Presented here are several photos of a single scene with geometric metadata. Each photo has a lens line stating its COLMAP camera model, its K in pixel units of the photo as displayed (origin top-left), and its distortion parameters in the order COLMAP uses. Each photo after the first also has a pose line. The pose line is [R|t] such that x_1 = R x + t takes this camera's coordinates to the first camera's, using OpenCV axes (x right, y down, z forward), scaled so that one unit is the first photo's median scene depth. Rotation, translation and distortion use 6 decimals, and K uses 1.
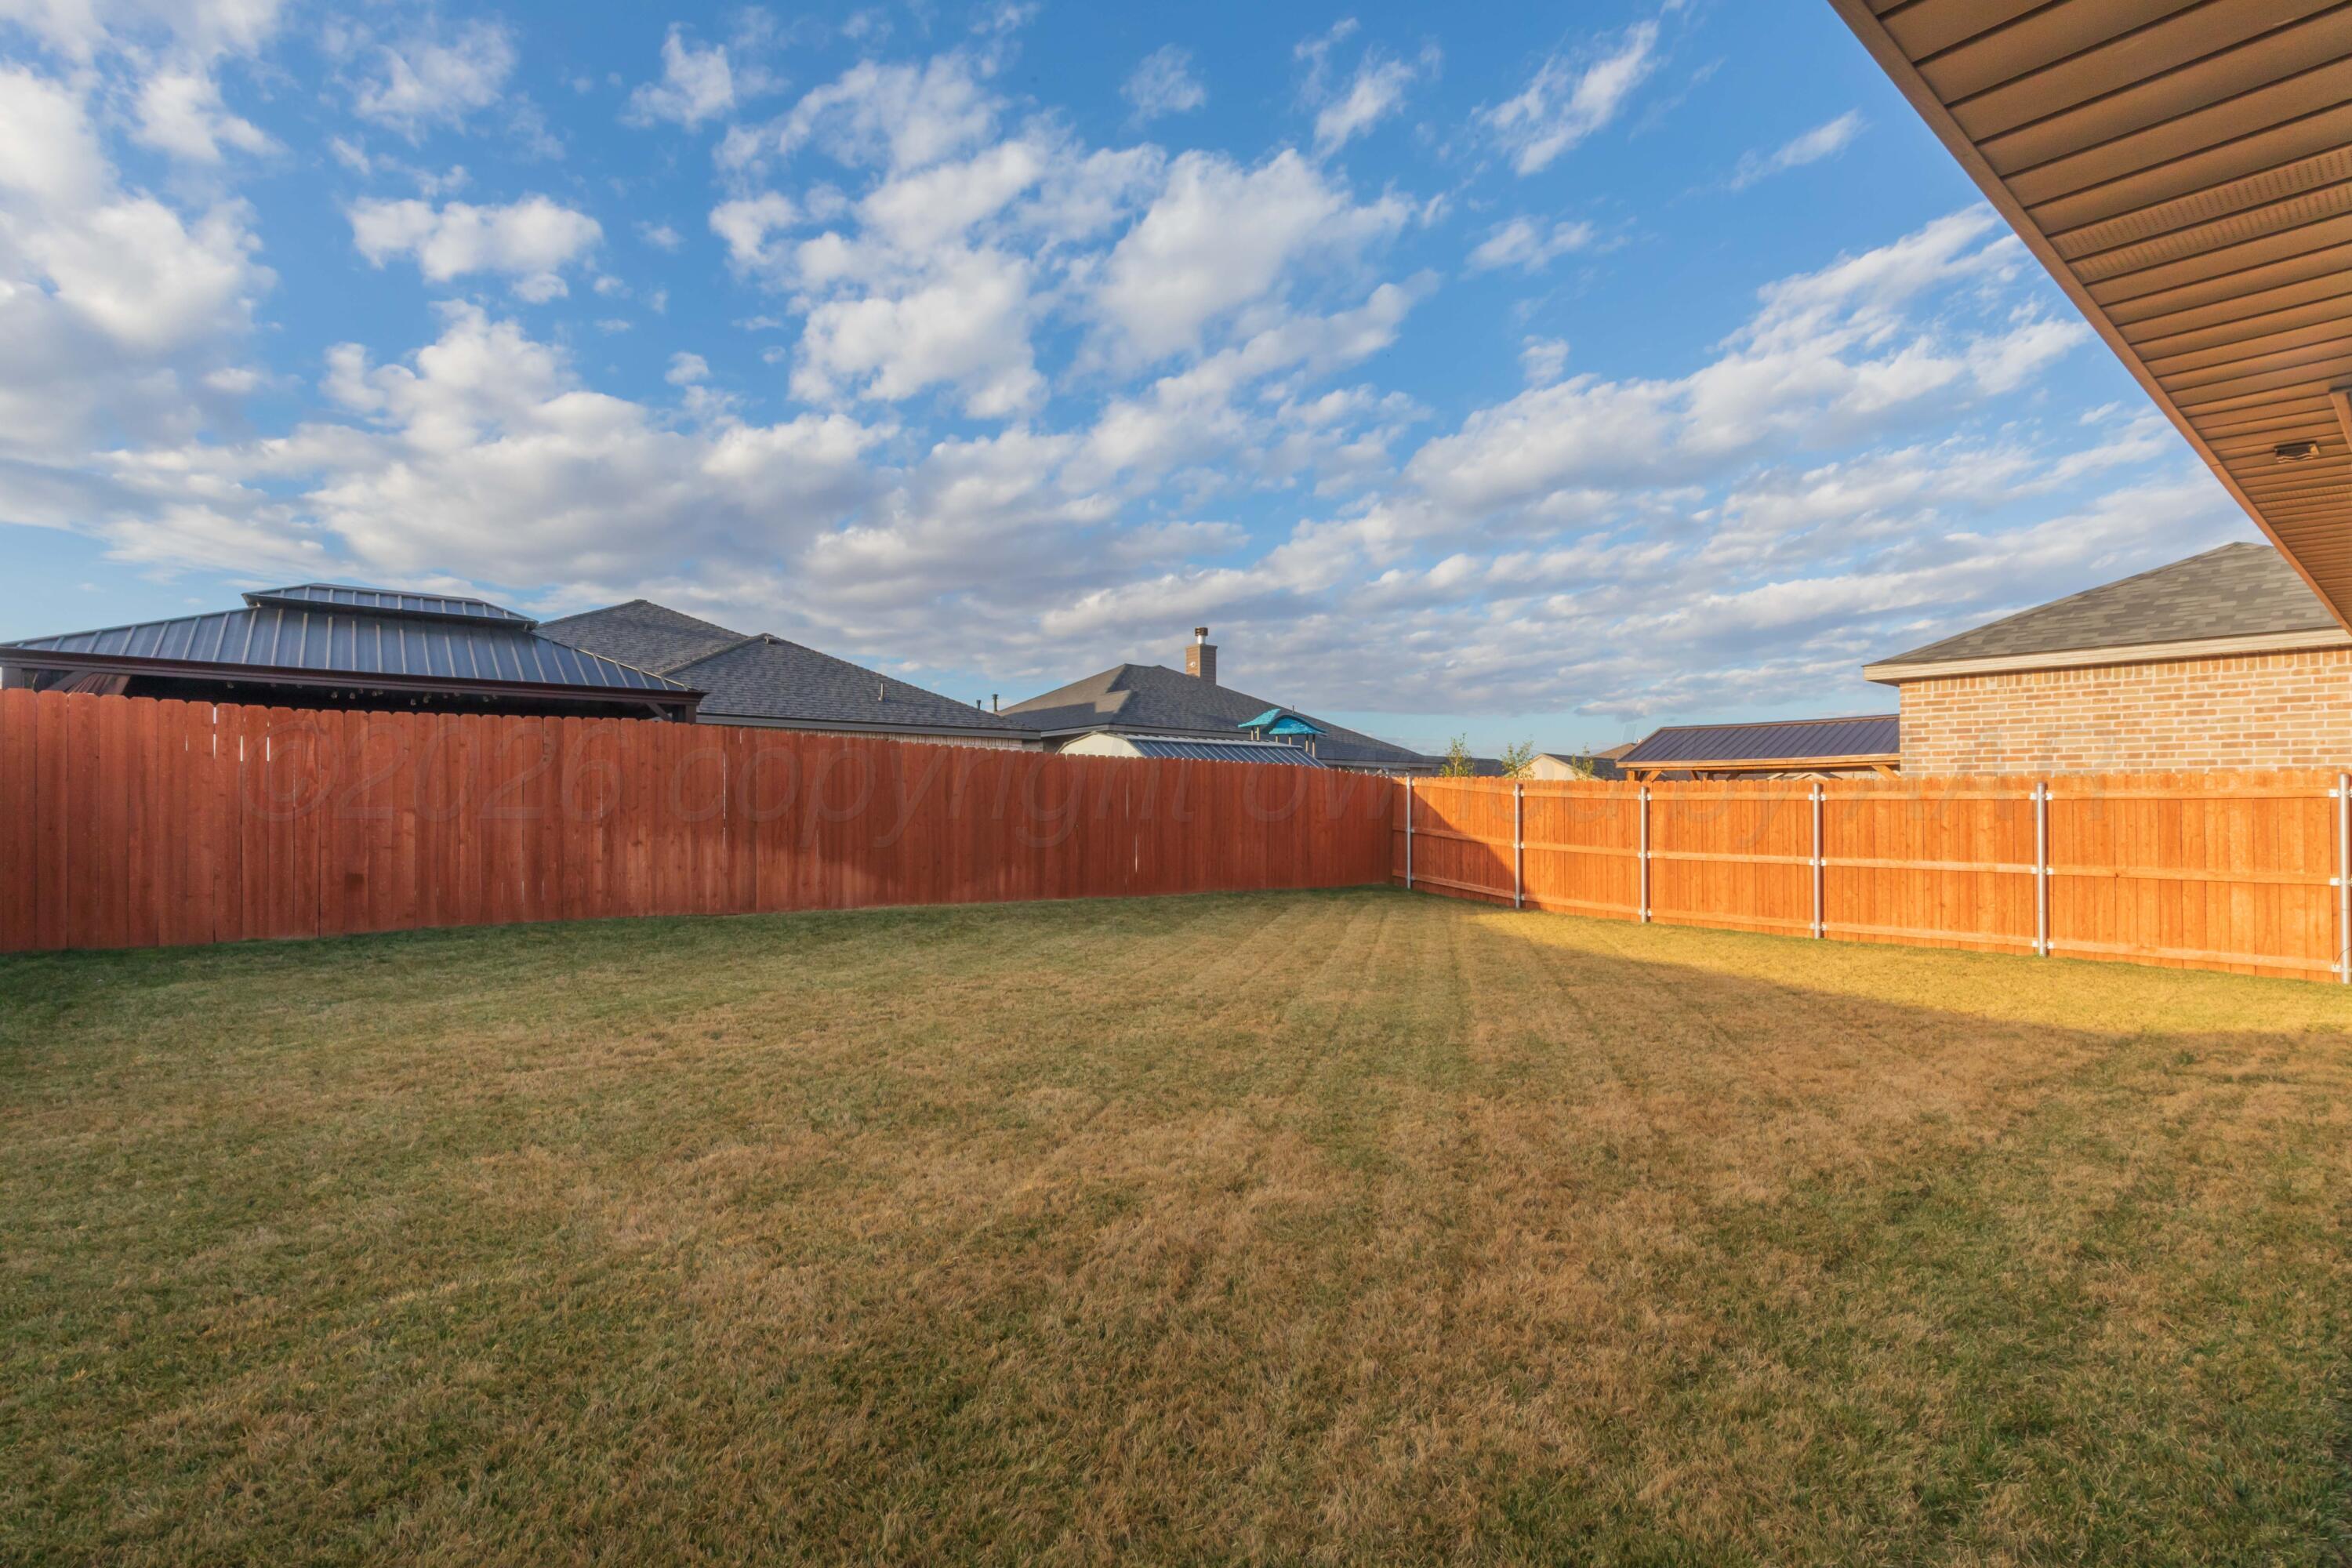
lens RADIAL K [[1064.0, 0, 1176.0], [0, 1064.0, 784.0], [0, 0, 1]] dist [0.000891, -0.001039]
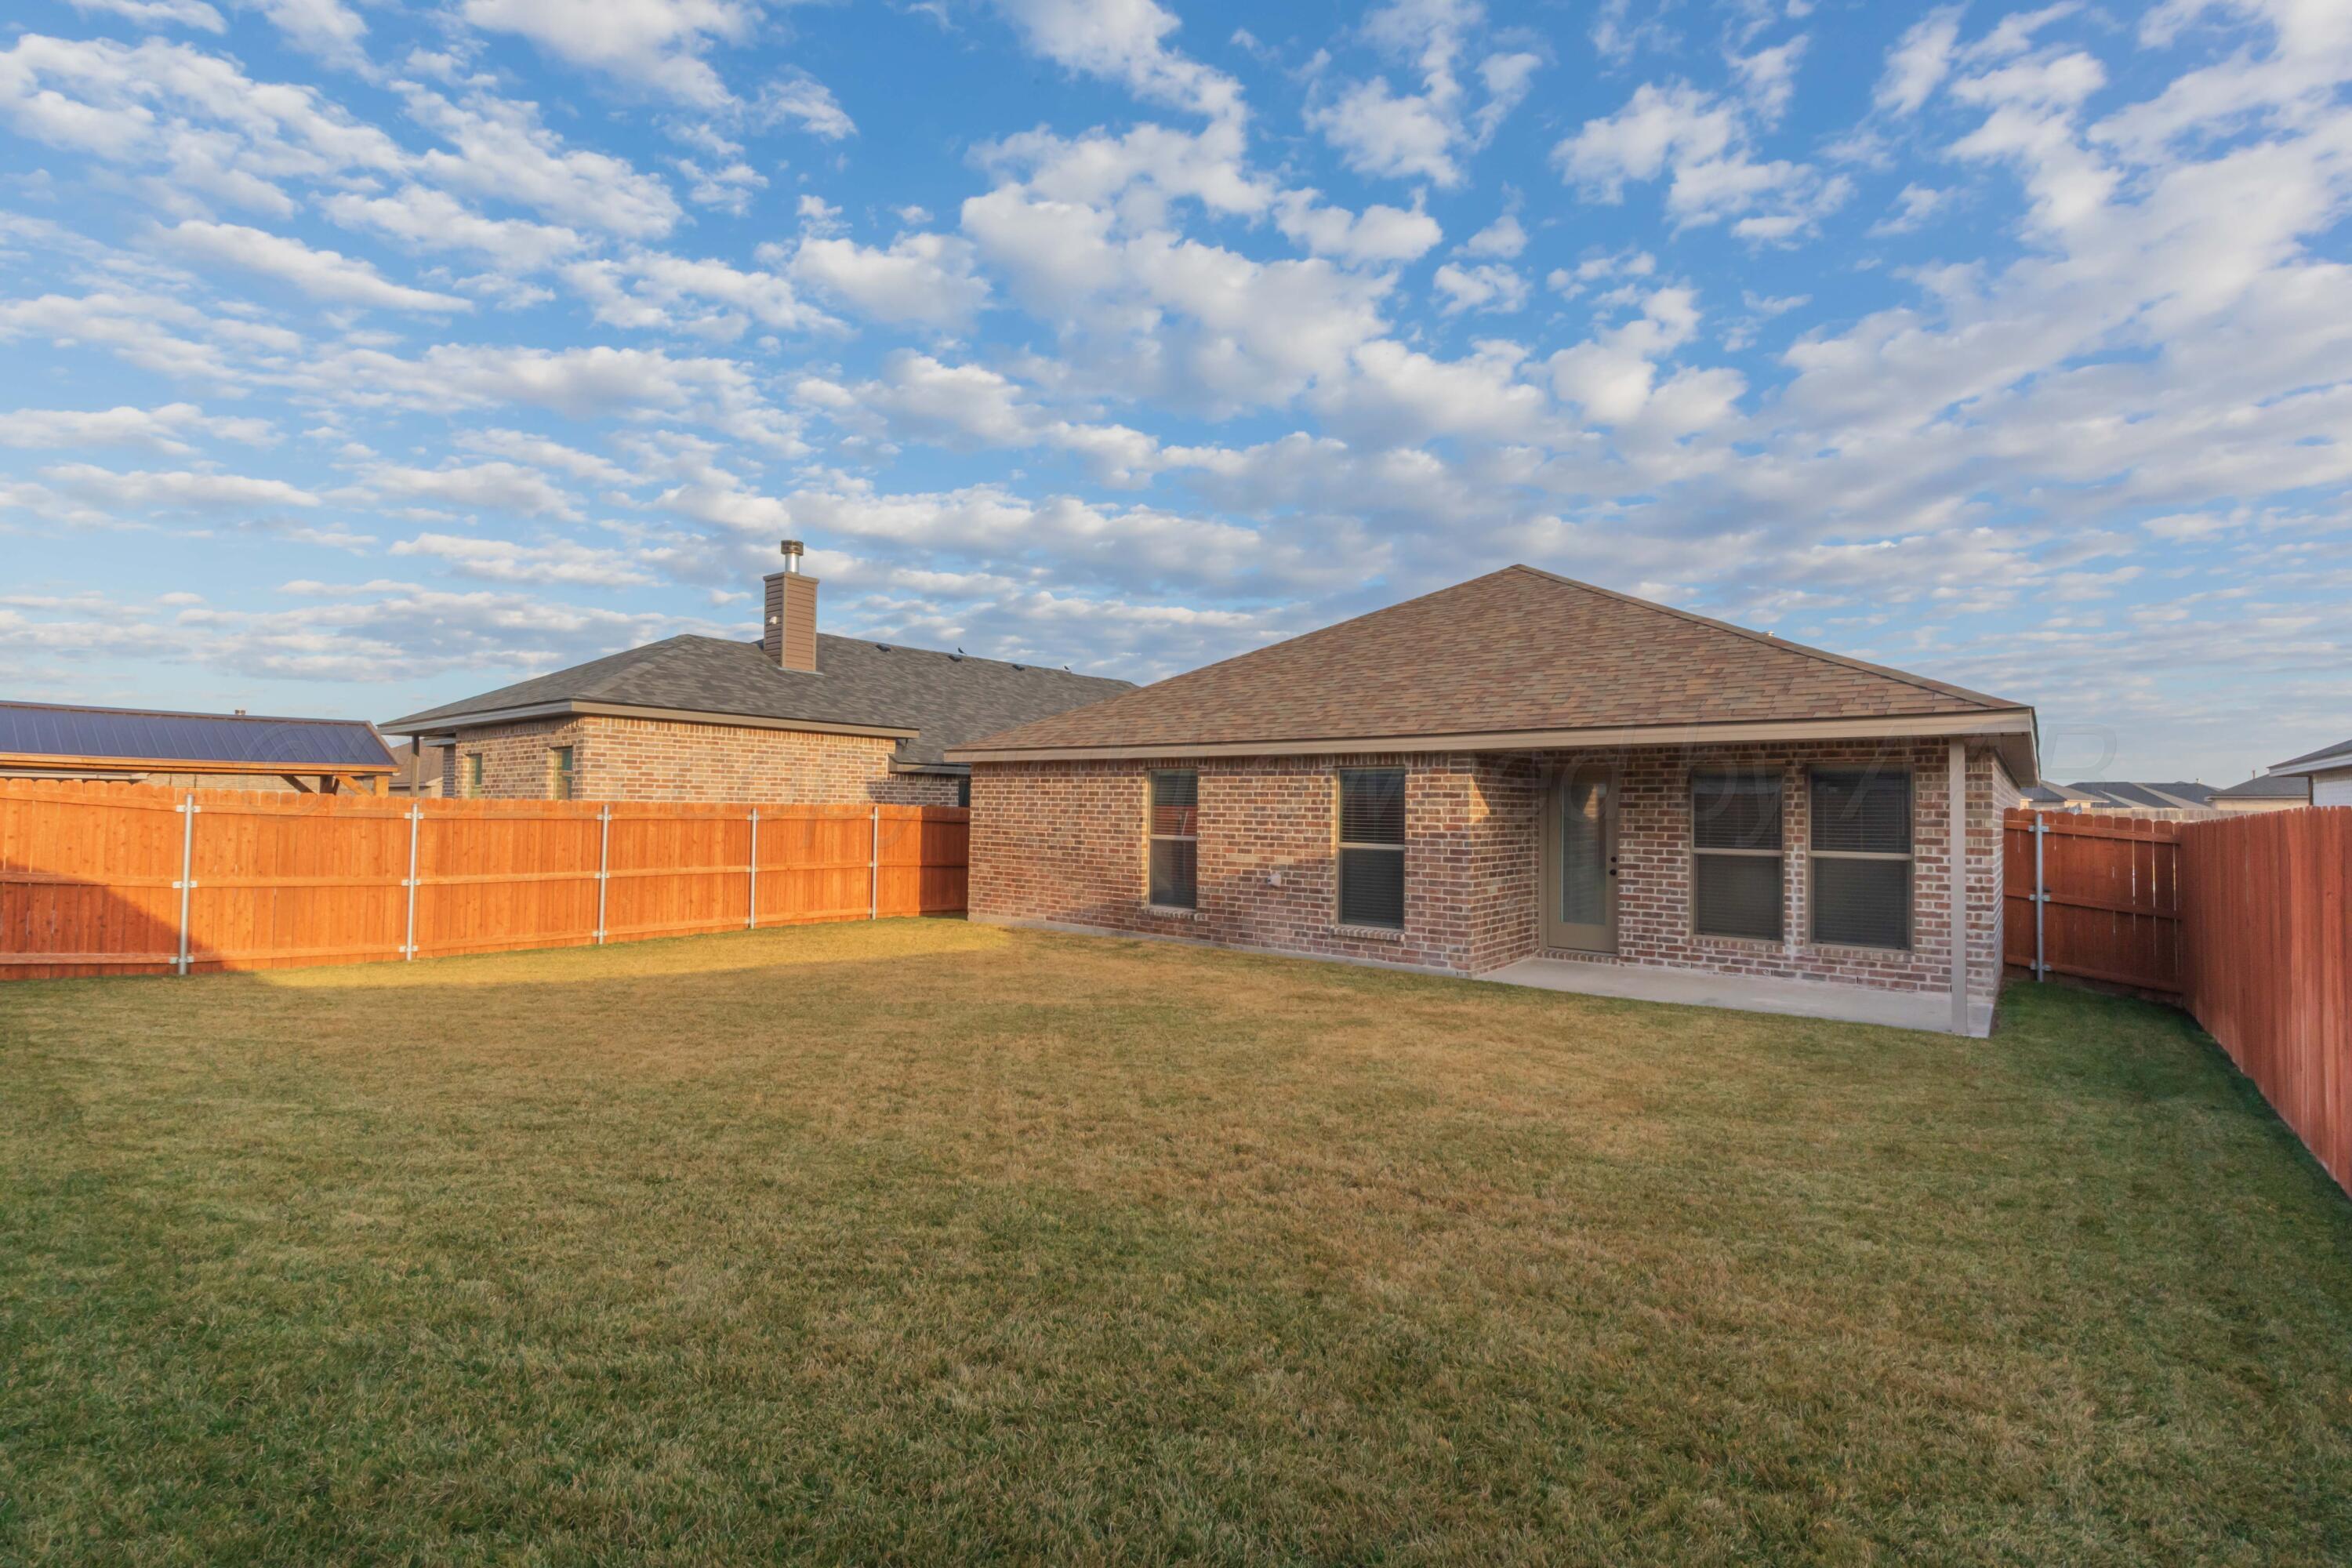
lens RADIAL K [[1064.0, 0, 1176.0], [0, 1064.0, 784.0], [0, 0, 1]] dist [0.000891, -0.001039]
pose [[-0.187646, 0.028312, 0.981829, -0.603063], [-0.021321, 0.999232, -0.032889, 0.002525], [-0.982005, -0.027105, -0.186899, 0.625885]]
